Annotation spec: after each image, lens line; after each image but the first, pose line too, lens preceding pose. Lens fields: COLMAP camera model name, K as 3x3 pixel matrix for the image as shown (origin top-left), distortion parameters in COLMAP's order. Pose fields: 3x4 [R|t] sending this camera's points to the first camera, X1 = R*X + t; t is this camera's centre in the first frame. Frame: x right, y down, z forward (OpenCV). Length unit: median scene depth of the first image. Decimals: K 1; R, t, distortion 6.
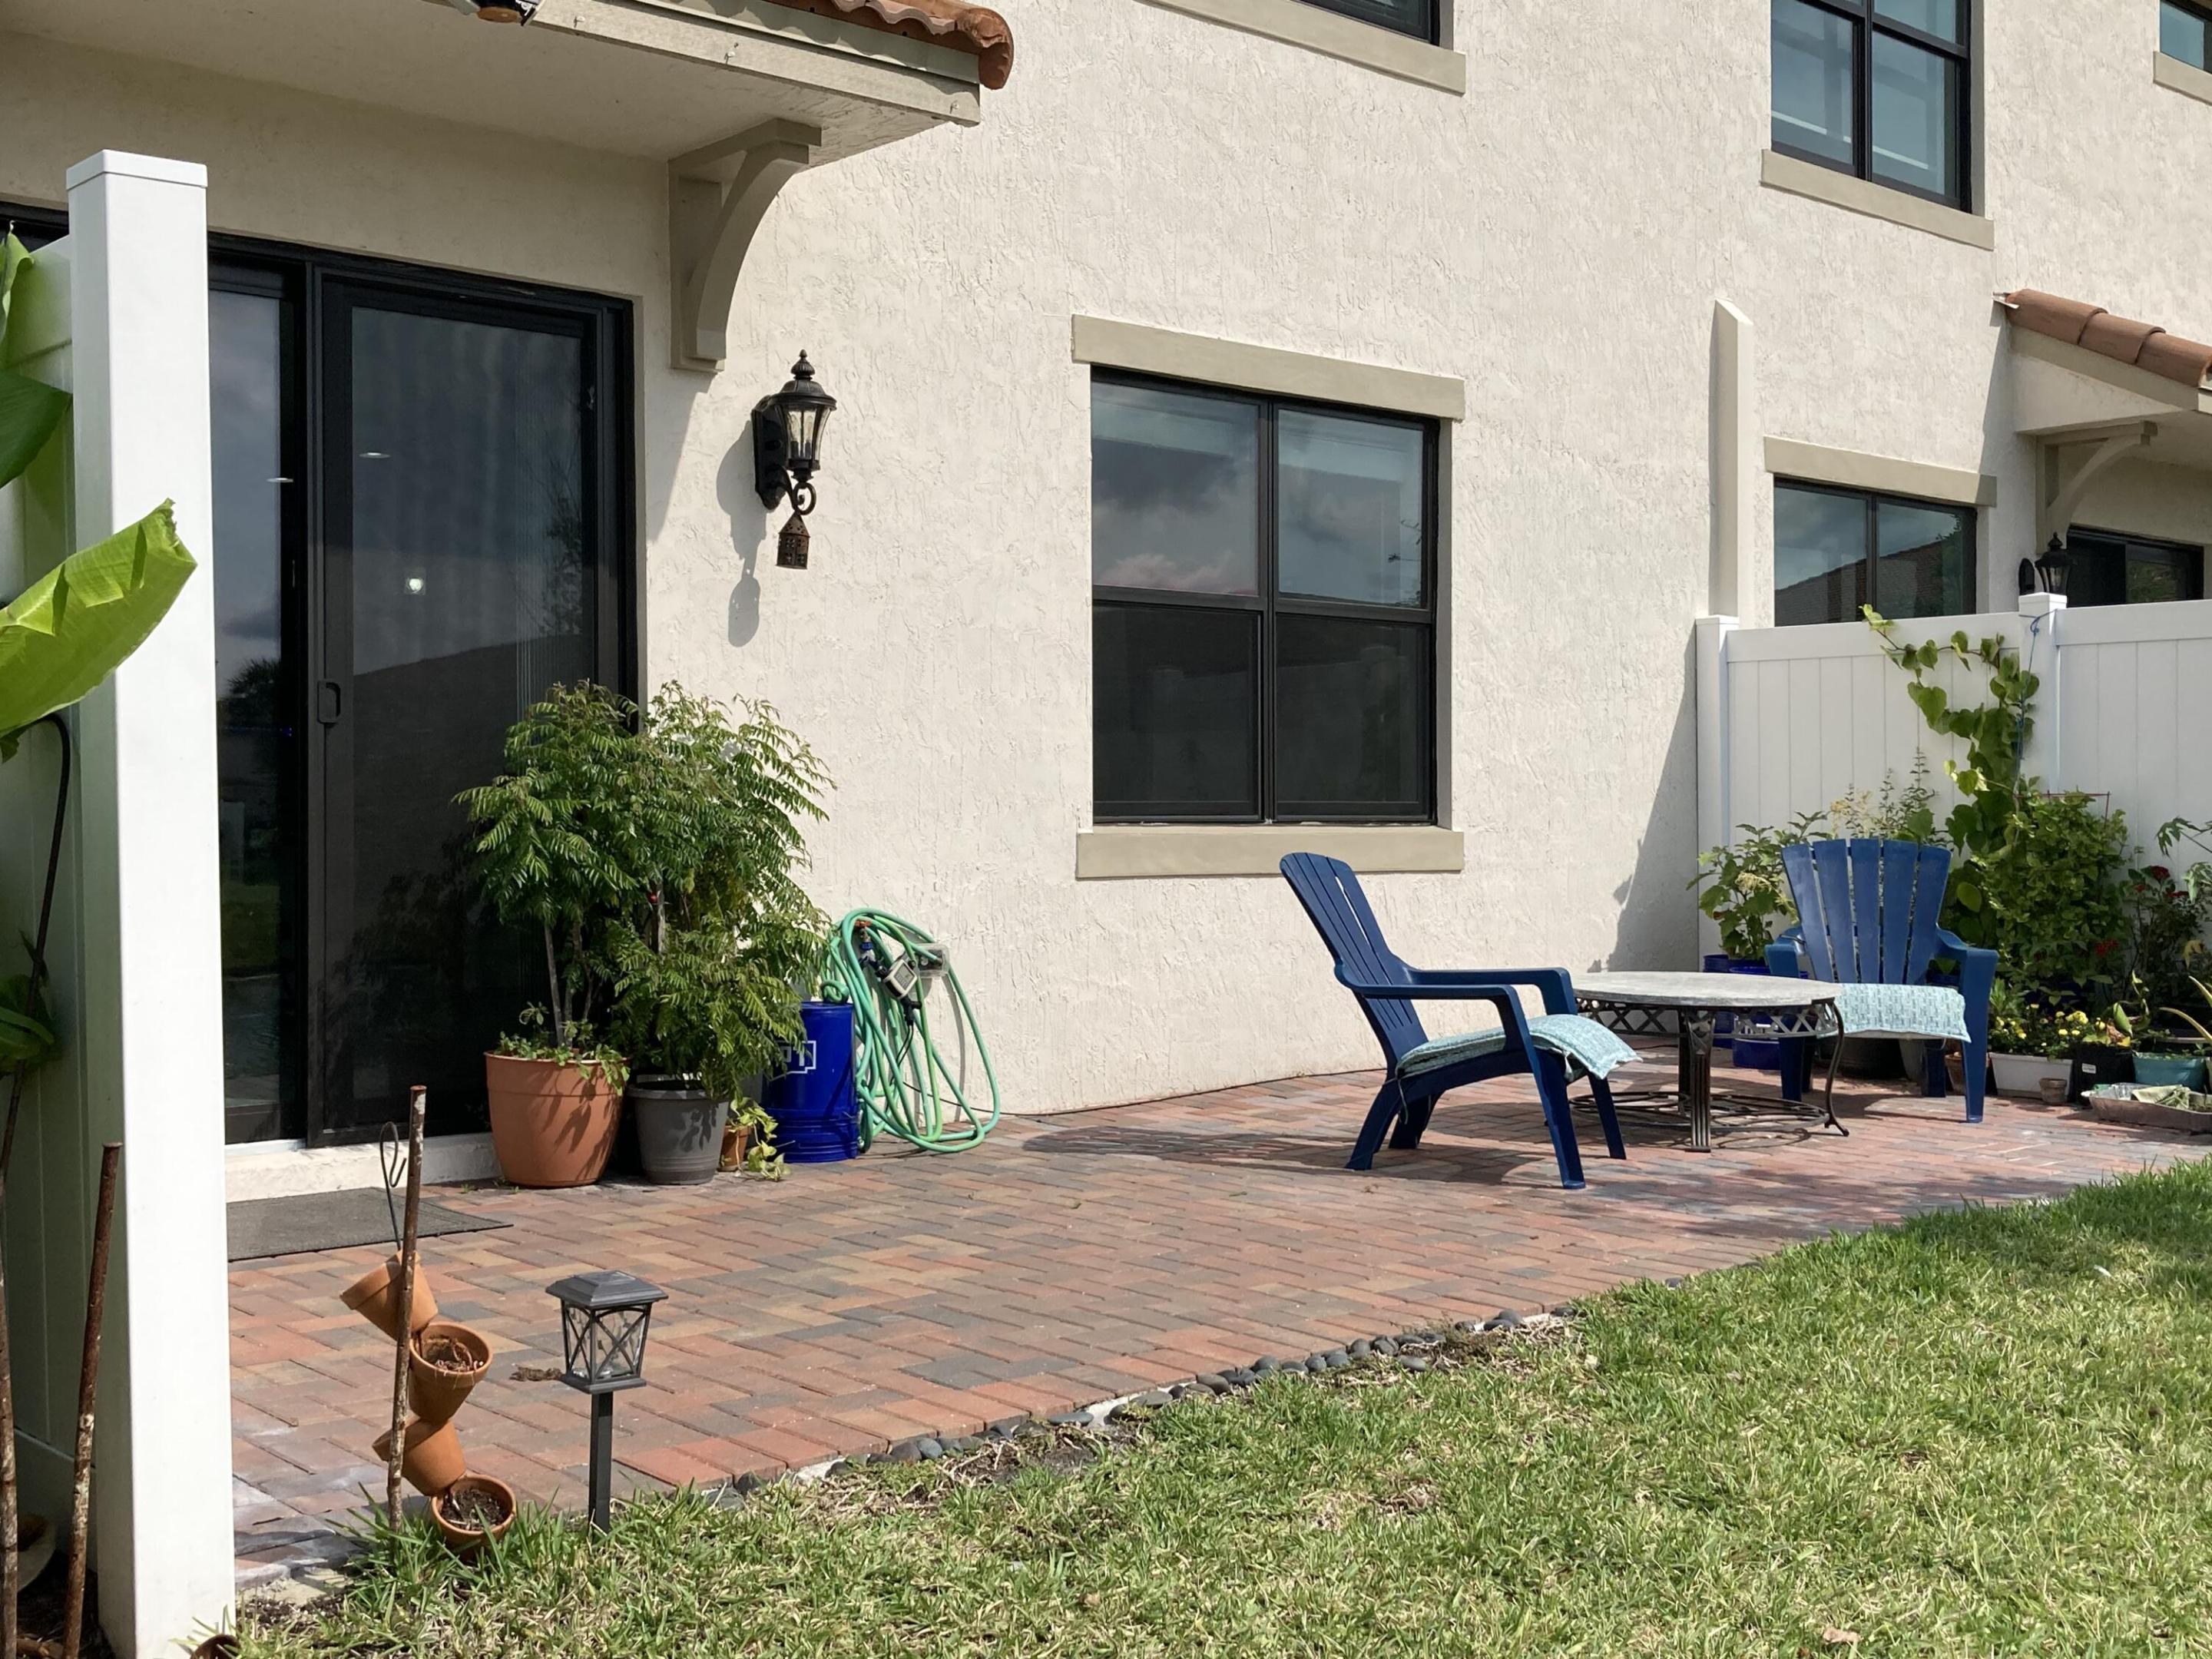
lens RADIAL K [[2383.5, 0, 1097.2], [0, 2383.5, 813.1], [0, 0, 1]] dist [0.090403, 0.000000]
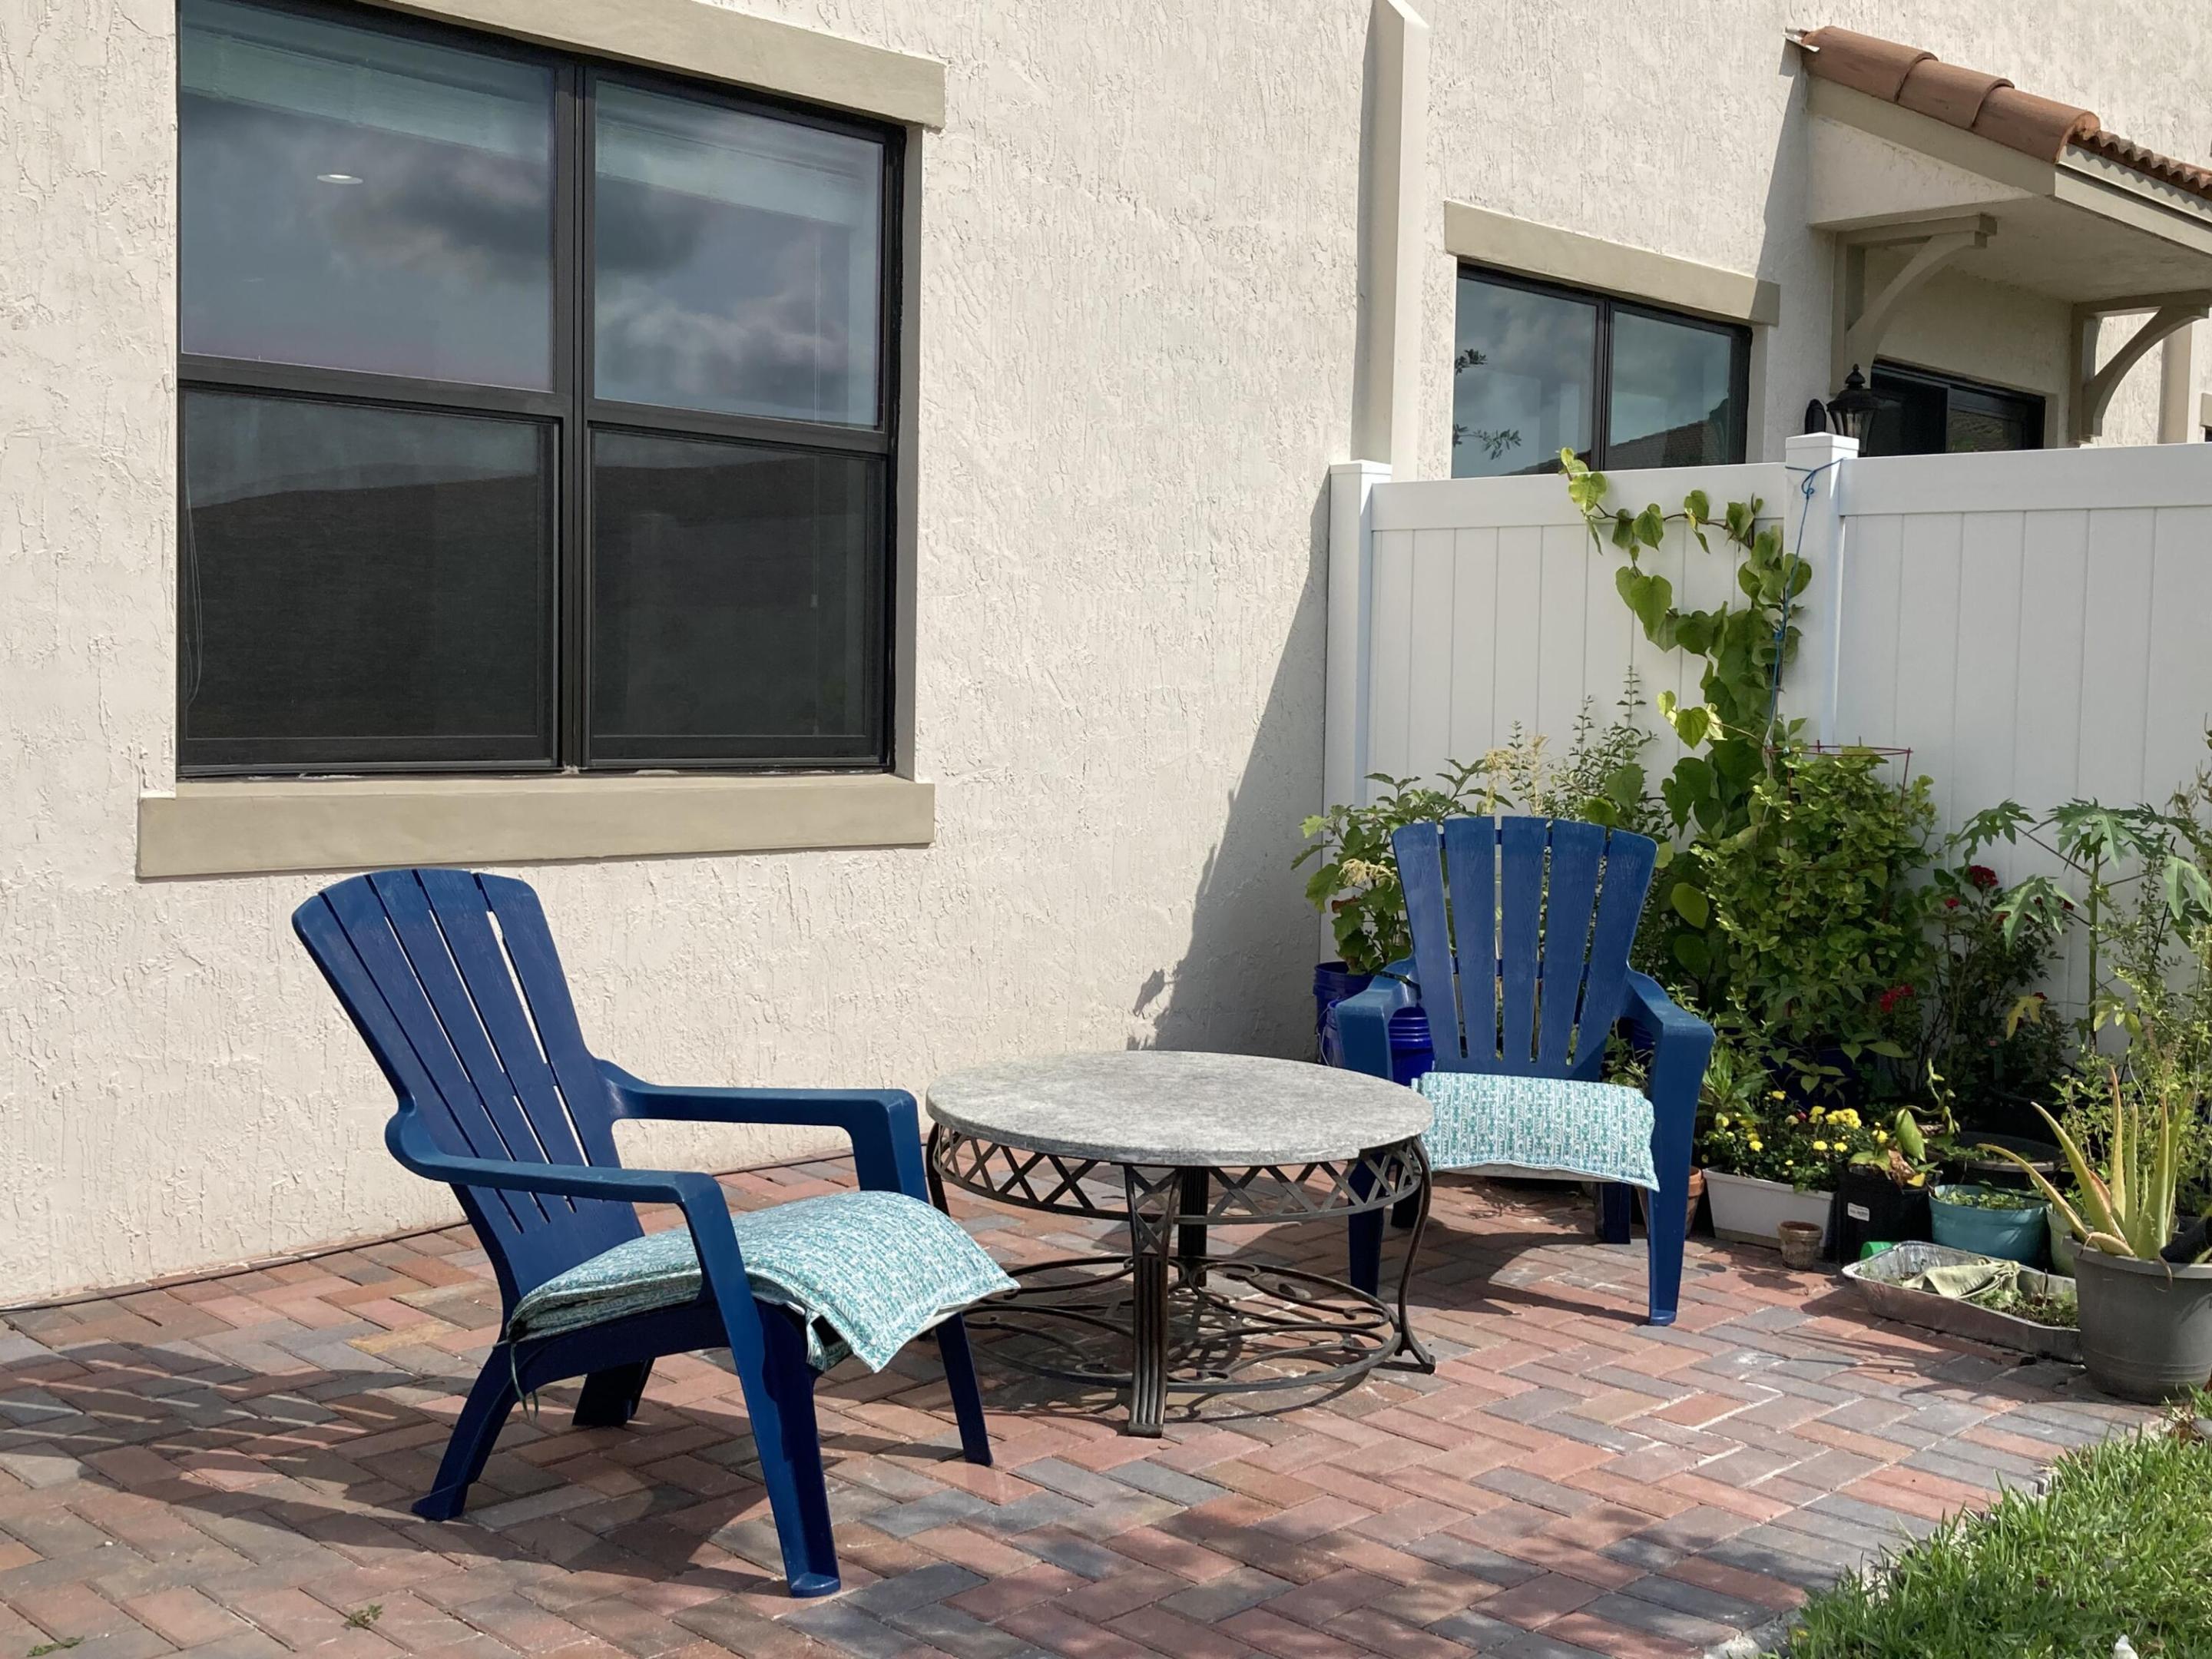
lens RADIAL K [[2383.5, 0, 1052.0], [0, 2383.5, 797.3], [0, 0, 1]] dist [0.090403, 0.000000]
pose [[0.998370, 0.019130, 0.053778, 0.150919], [-0.021871, 0.998467, 0.050846, -0.021734], [-0.052723, -0.051939, 0.997258, 0.359331]]
